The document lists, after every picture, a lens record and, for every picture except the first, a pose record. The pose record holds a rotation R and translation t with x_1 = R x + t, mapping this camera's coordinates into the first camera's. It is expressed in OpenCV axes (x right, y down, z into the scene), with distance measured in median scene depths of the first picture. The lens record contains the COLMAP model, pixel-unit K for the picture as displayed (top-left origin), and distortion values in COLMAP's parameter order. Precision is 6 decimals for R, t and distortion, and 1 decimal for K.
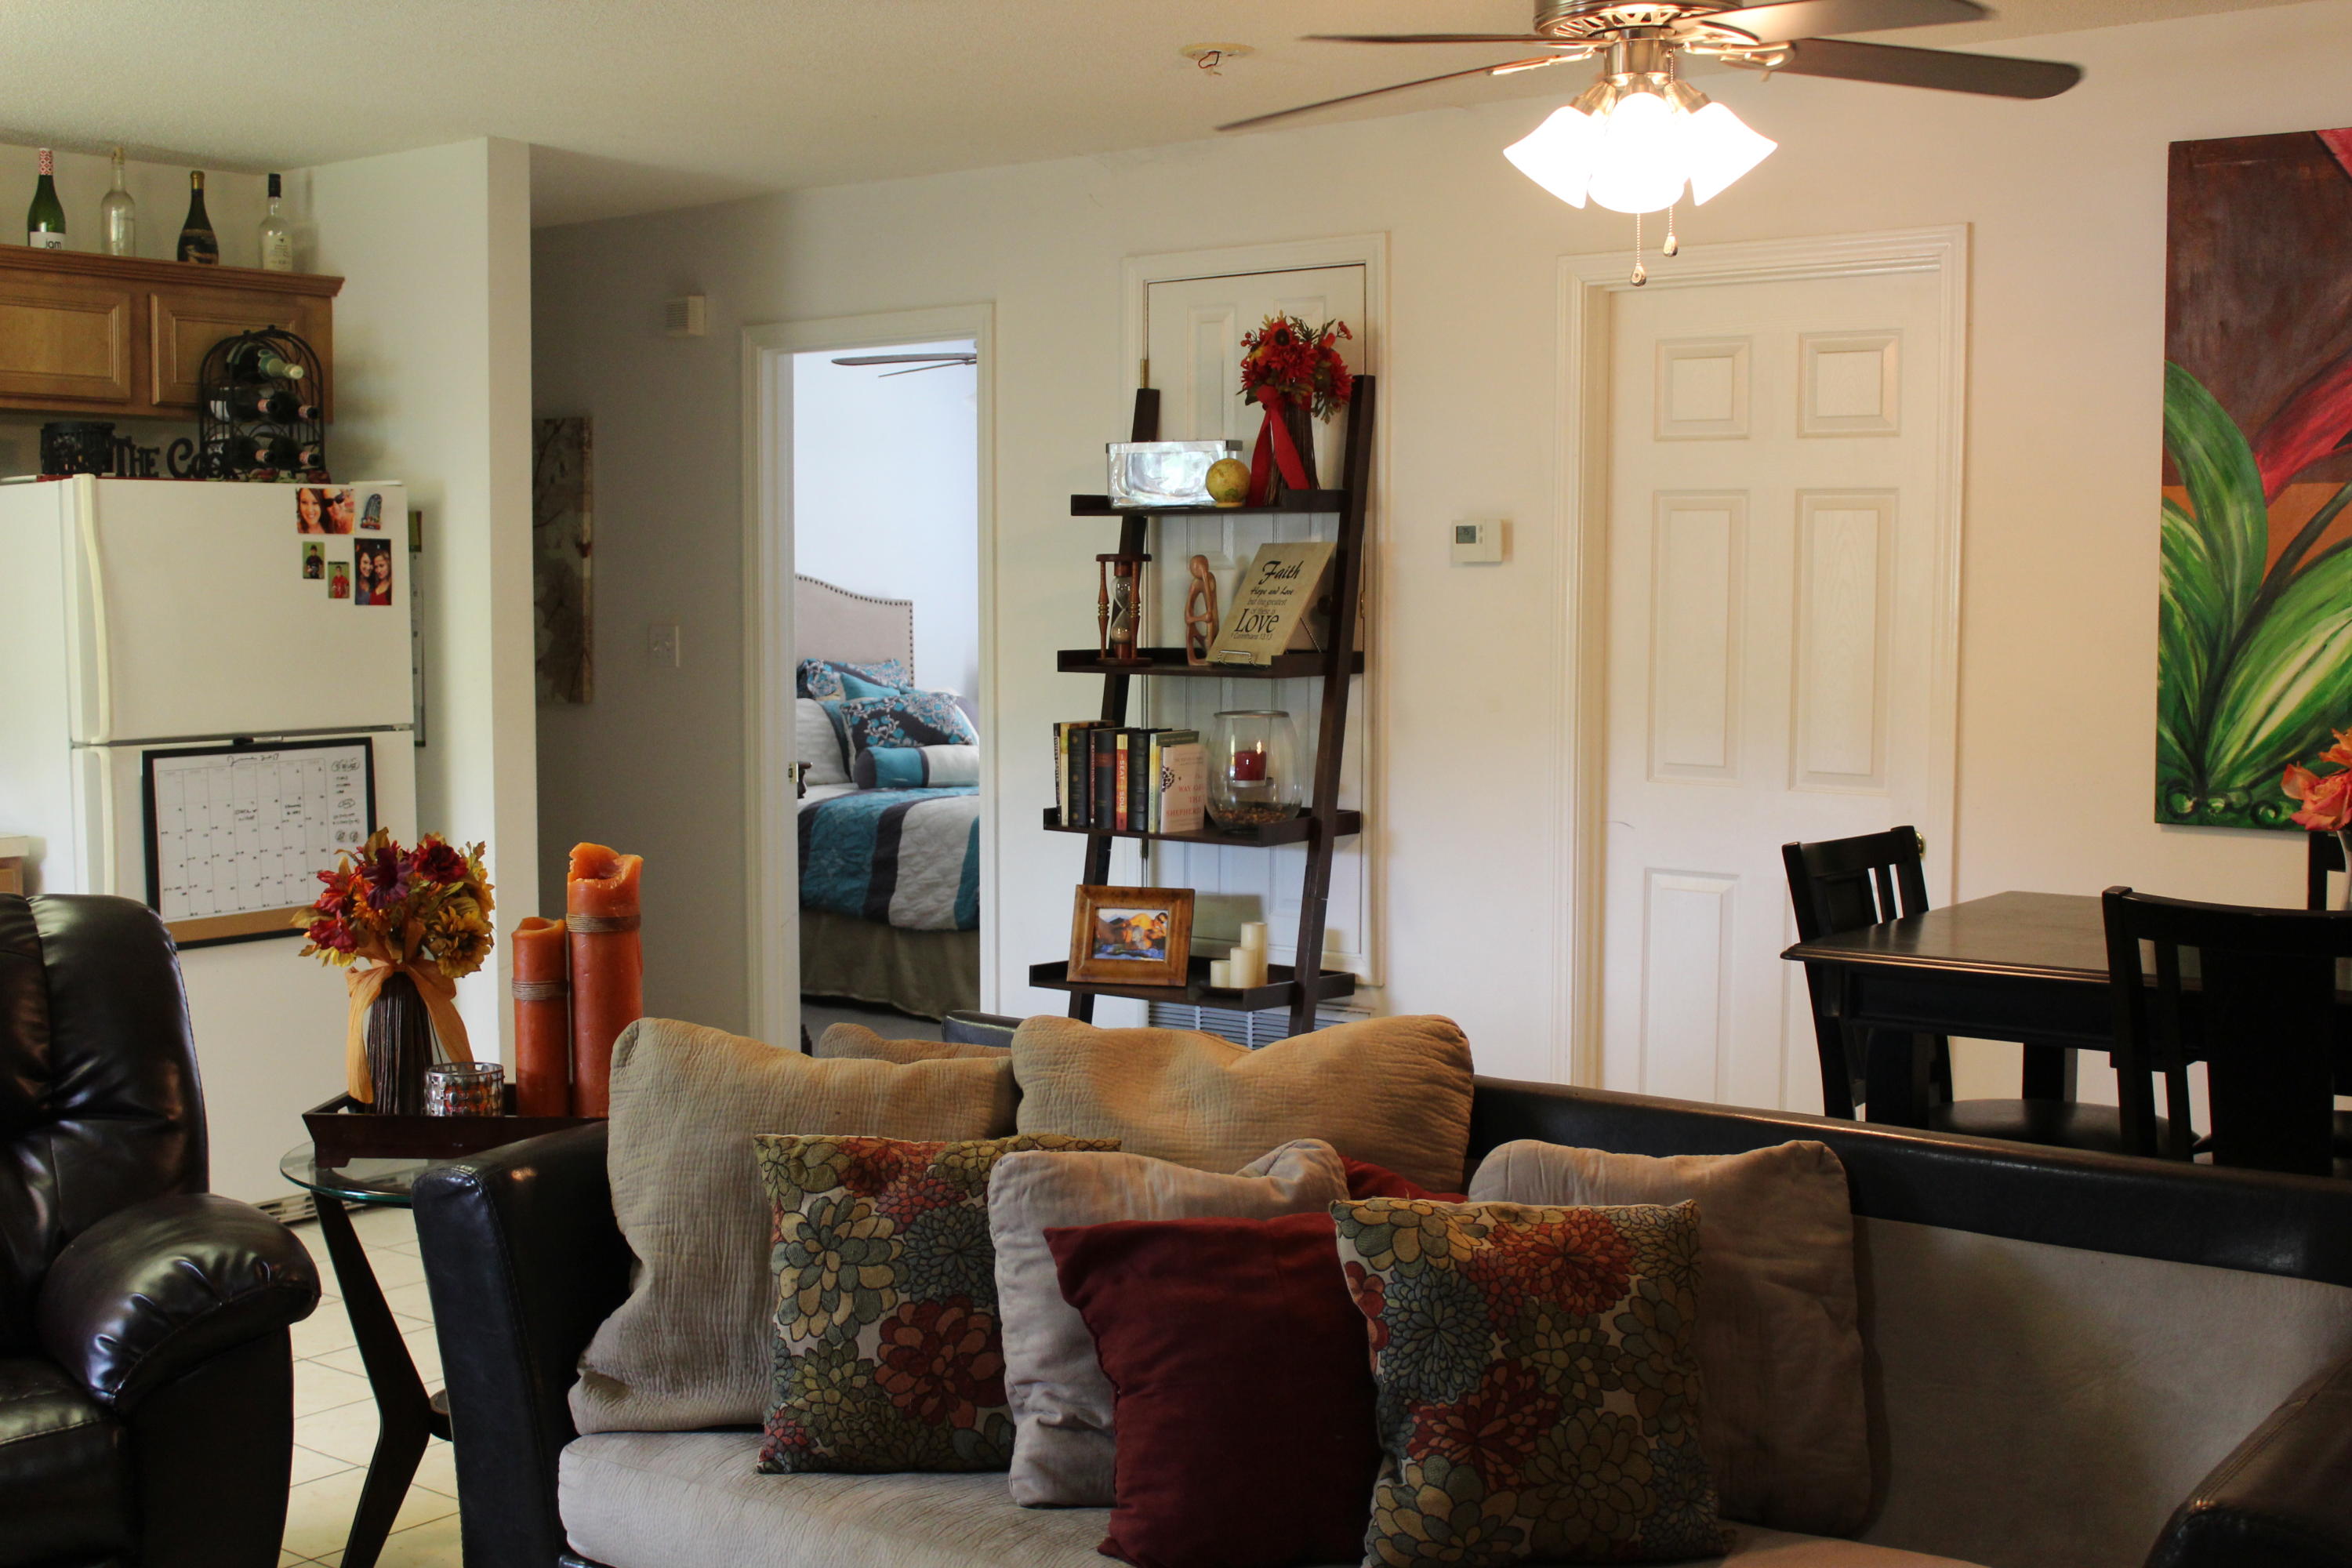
lens RADIAL K [[2729.5, 0, 1176.8], [0, 2729.5, 782.5], [0, 0, 1]] dist [-0.013938, 0.000000]
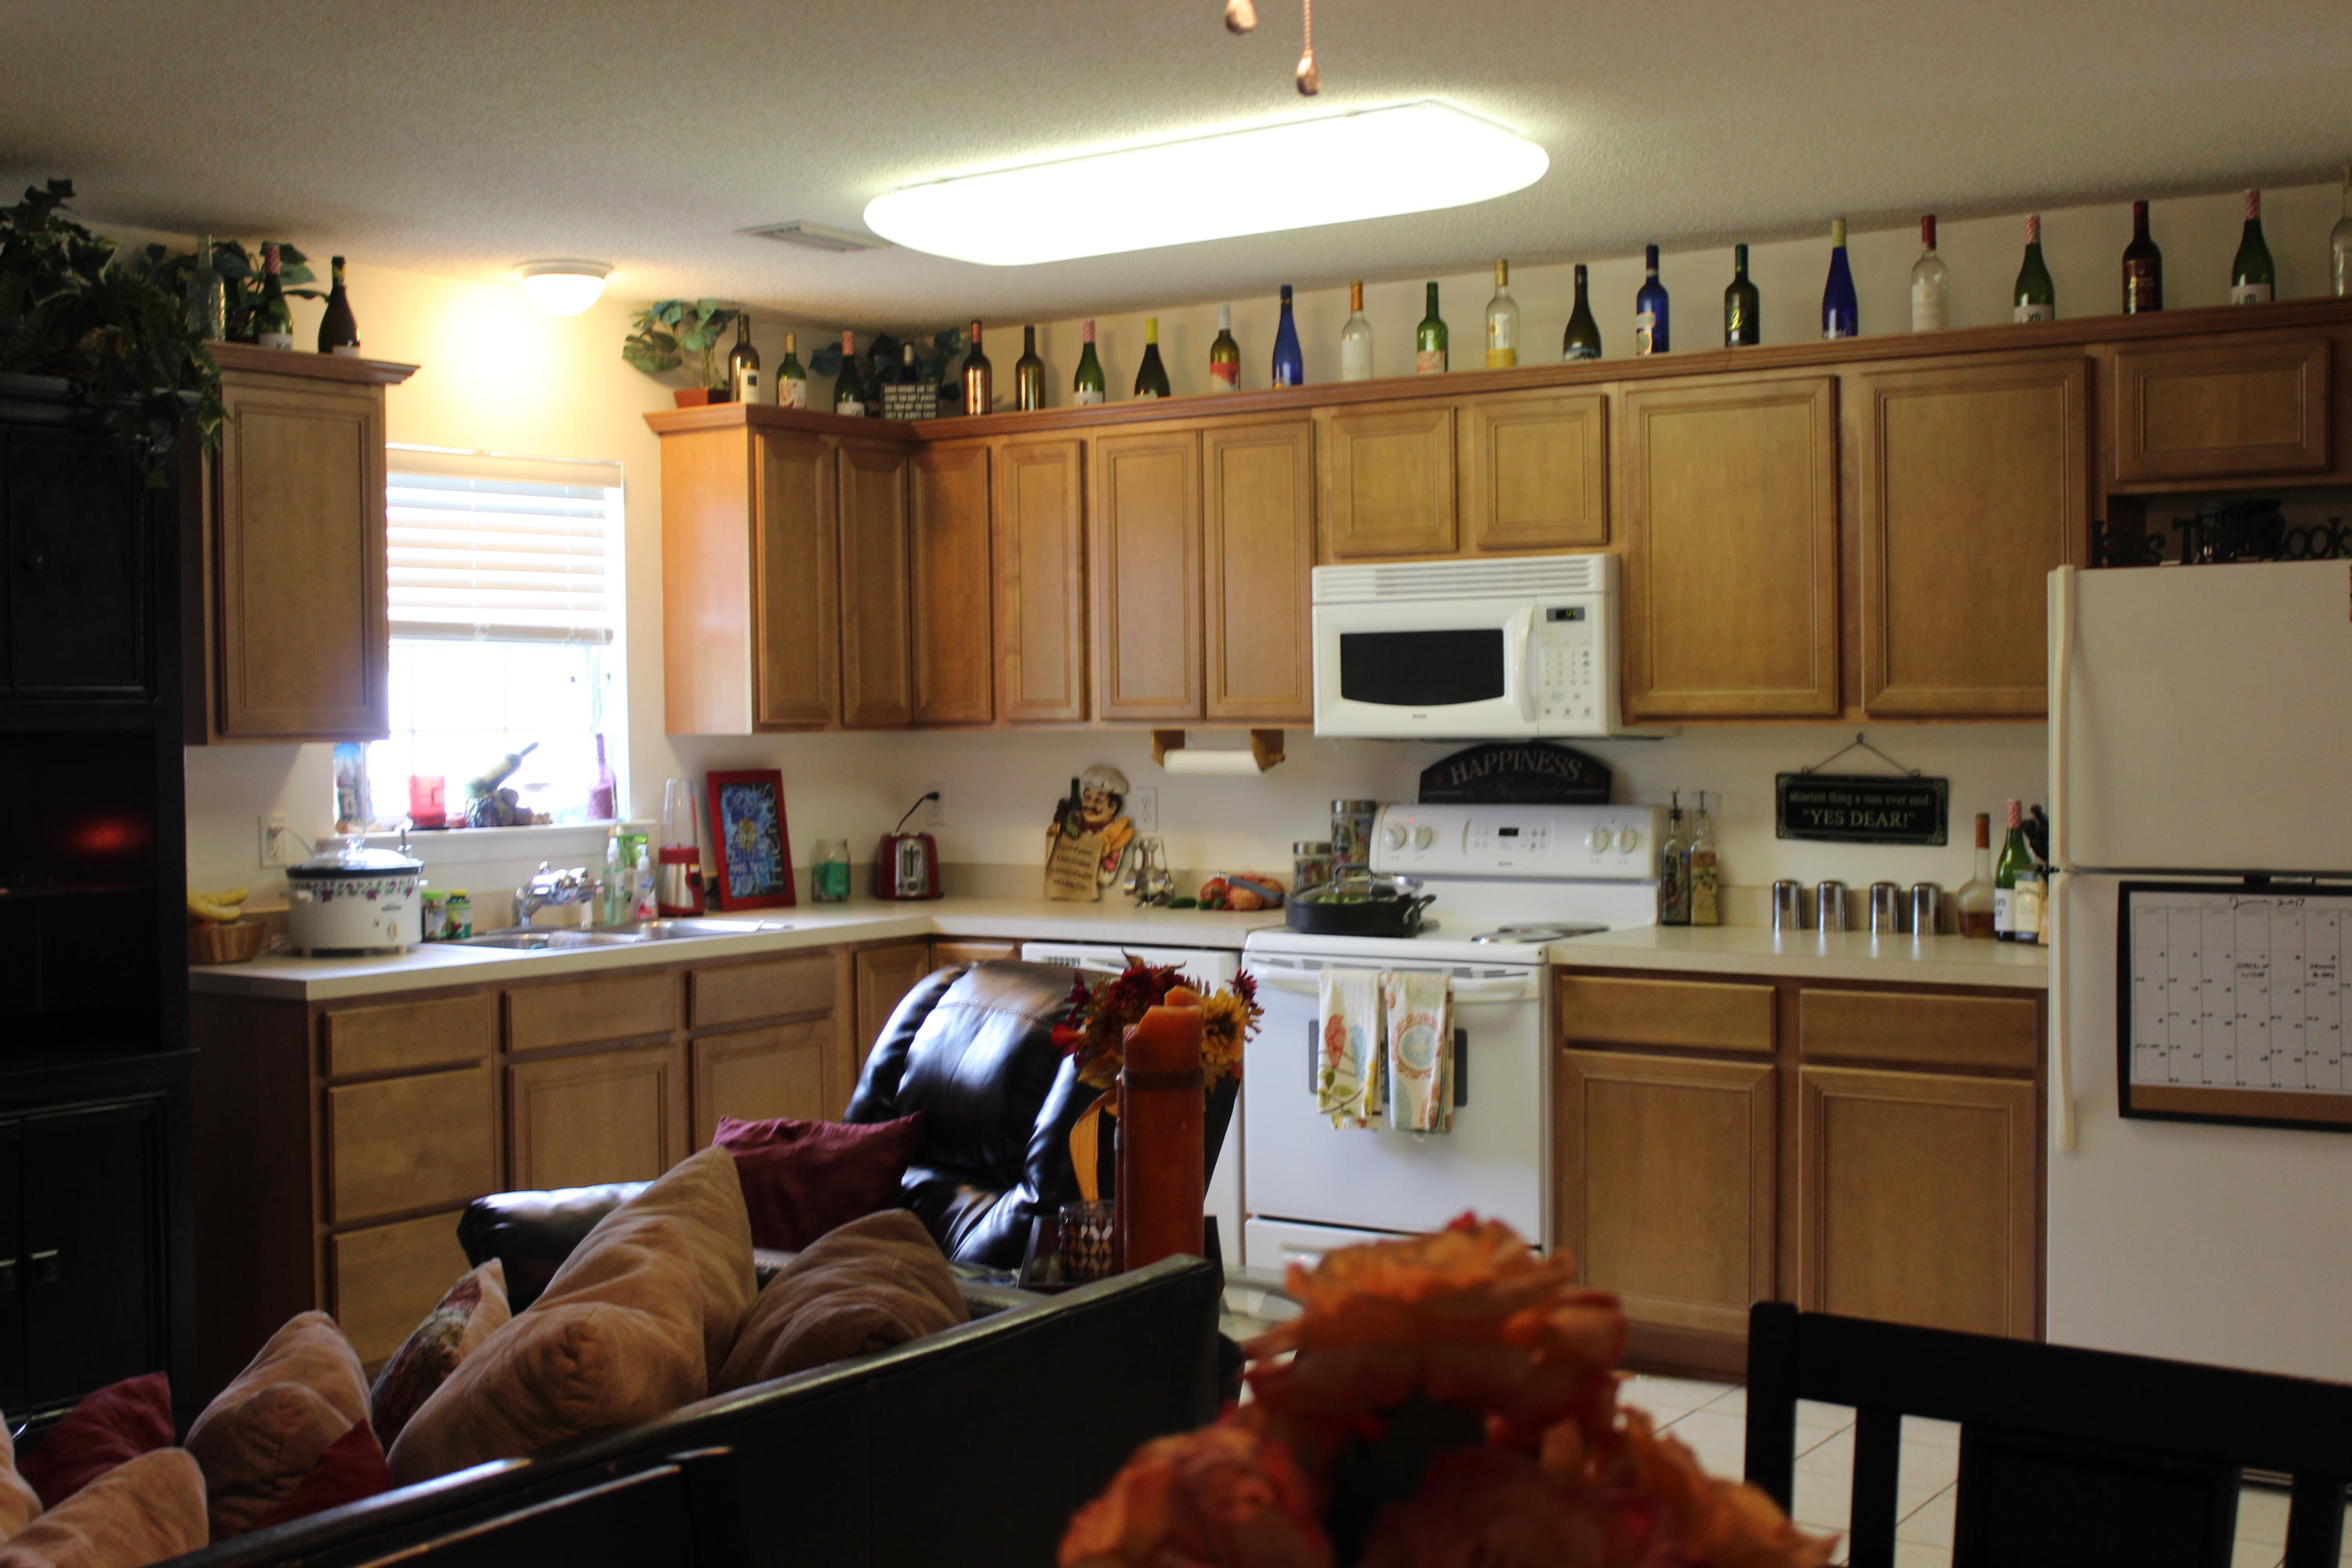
lens RADIAL K [[2729.5, 0, 1177.4], [0, 2729.5, 788.2], [0, 0, 1]] dist [-0.013938, 0.000000]
pose [[0.048089, 0.027518, -0.998464, 0.452485], [-0.058635, 0.997974, 0.024681, -0.043618], [0.997121, 0.057358, 0.049606, 0.636474]]
